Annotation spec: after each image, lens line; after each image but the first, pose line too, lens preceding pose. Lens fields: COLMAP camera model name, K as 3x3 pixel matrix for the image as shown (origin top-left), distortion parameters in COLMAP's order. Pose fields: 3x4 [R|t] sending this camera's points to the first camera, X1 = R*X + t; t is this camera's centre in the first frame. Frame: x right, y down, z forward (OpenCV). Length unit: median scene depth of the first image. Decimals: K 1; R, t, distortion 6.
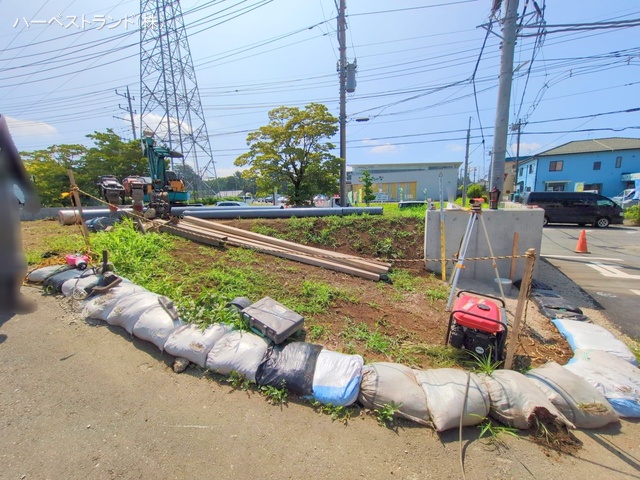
lens RADIAL K [[257.2, 0, 317.2], [0, 257.2, 238.6], [0, 0, 1]] dist [-0.000879, 0.002079]
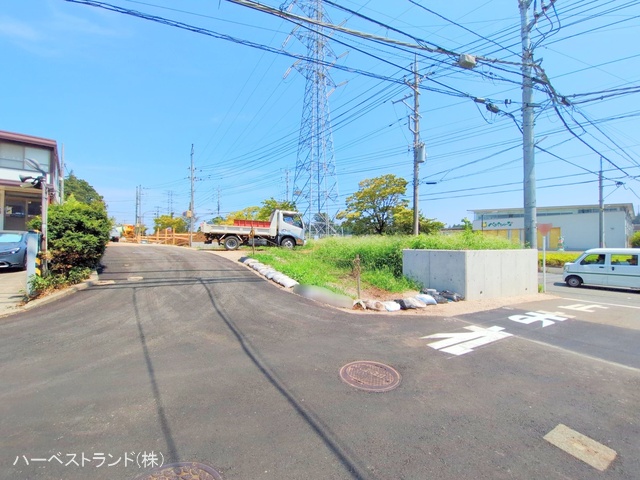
lens RADIAL K [[257.2, 0, 315.4], [0, 257.2, 237.5], [0, 0, 1]] dist [-0.000879, 0.002079]
pose [[0.878583, 0.020417, -0.477153, 0.247554], [-0.102344, 0.983925, -0.146345, 0.045576], [0.466495, 0.177410, 0.866550, -0.276224]]
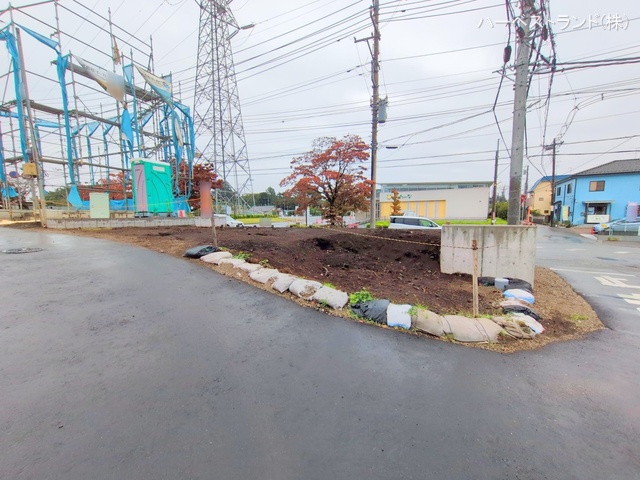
lens RADIAL K [[257.2, 0, 315.6], [0, 257.2, 238.3], [0, 0, 1]] dist [-0.000879, 0.002079]
pose [[0.993693, 0.029805, -0.108097, -0.020431], [-0.036484, 0.997511, -0.060339, 0.020810], [0.106029, 0.063902, 0.992308, -0.118829]]
